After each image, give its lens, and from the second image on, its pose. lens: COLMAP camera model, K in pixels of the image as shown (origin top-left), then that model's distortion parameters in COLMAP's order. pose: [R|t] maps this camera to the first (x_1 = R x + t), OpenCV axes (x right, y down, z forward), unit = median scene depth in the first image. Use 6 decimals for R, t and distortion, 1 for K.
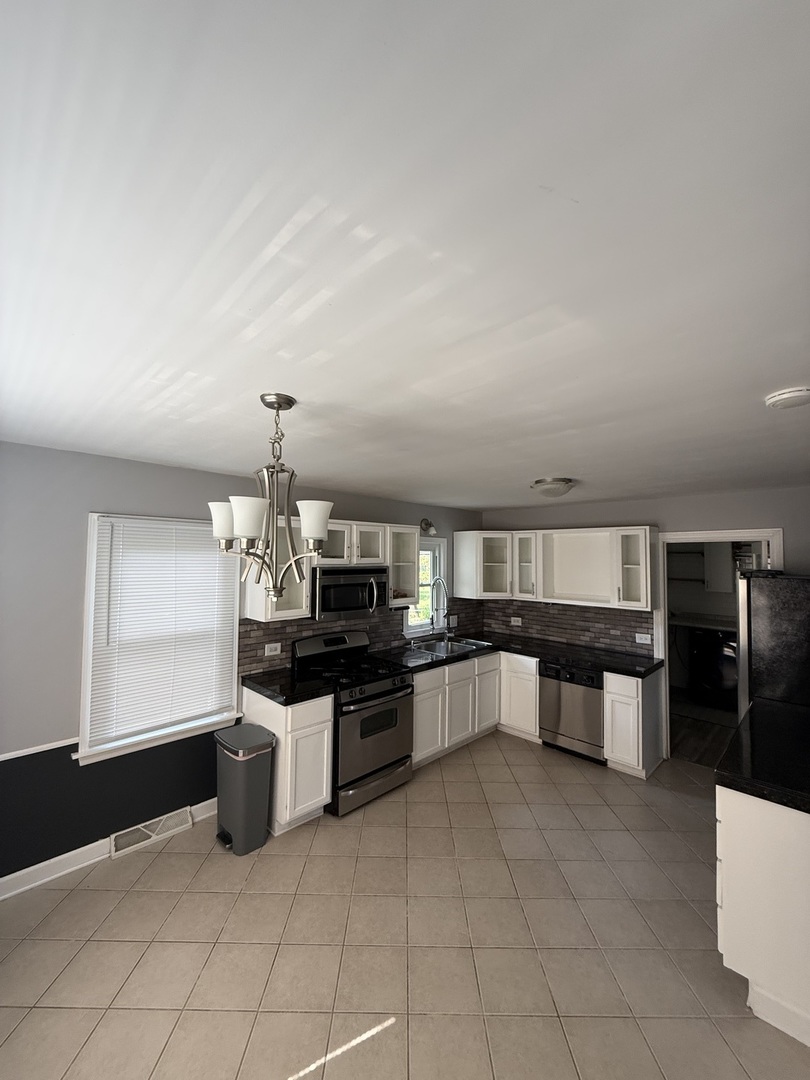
lens RADIAL K [[431.9, 0, 403.6], [0, 431.9, 540.3], [0, 0, 1]] dist [0.000372, 0.000609]
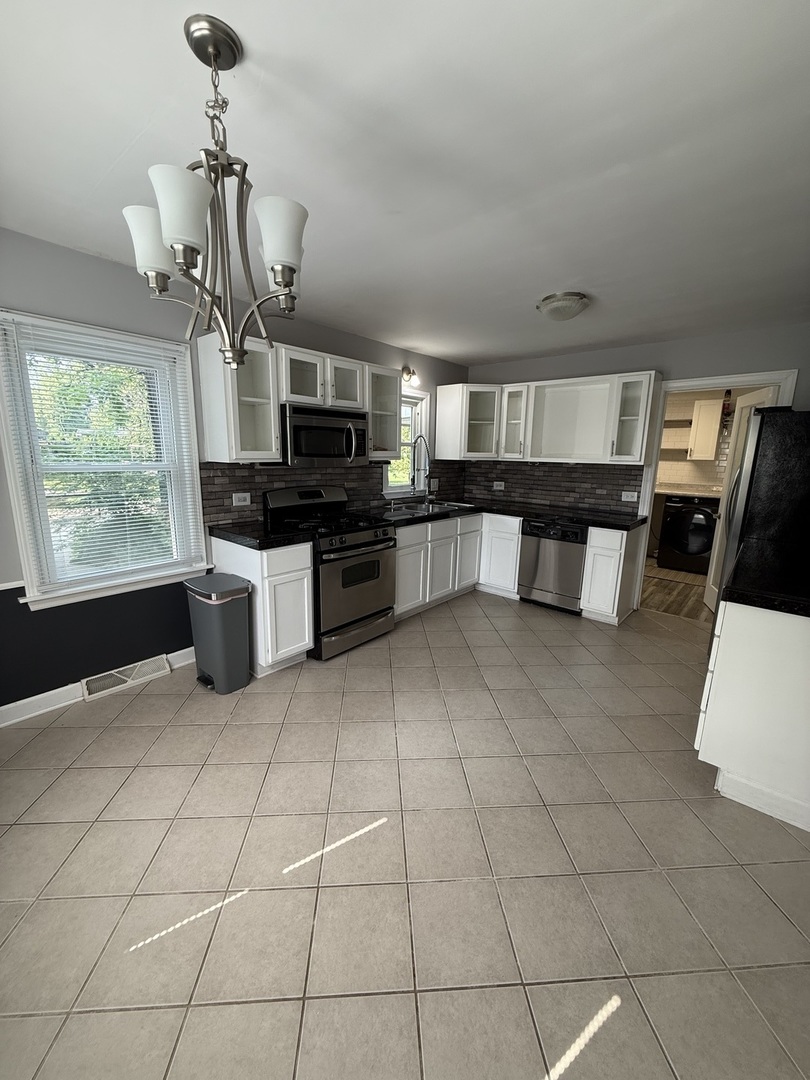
lens RADIAL K [[431.9, 0, 405.0], [0, 431.9, 538.4], [0, 0, 1]] dist [0.000372, 0.000609]
pose [[0.997503, -0.005761, 0.070385, -0.028526], [-0.011308, 0.970777, 0.239717, 0.124742], [-0.069709, -0.239914, 0.968288, 0.090952]]
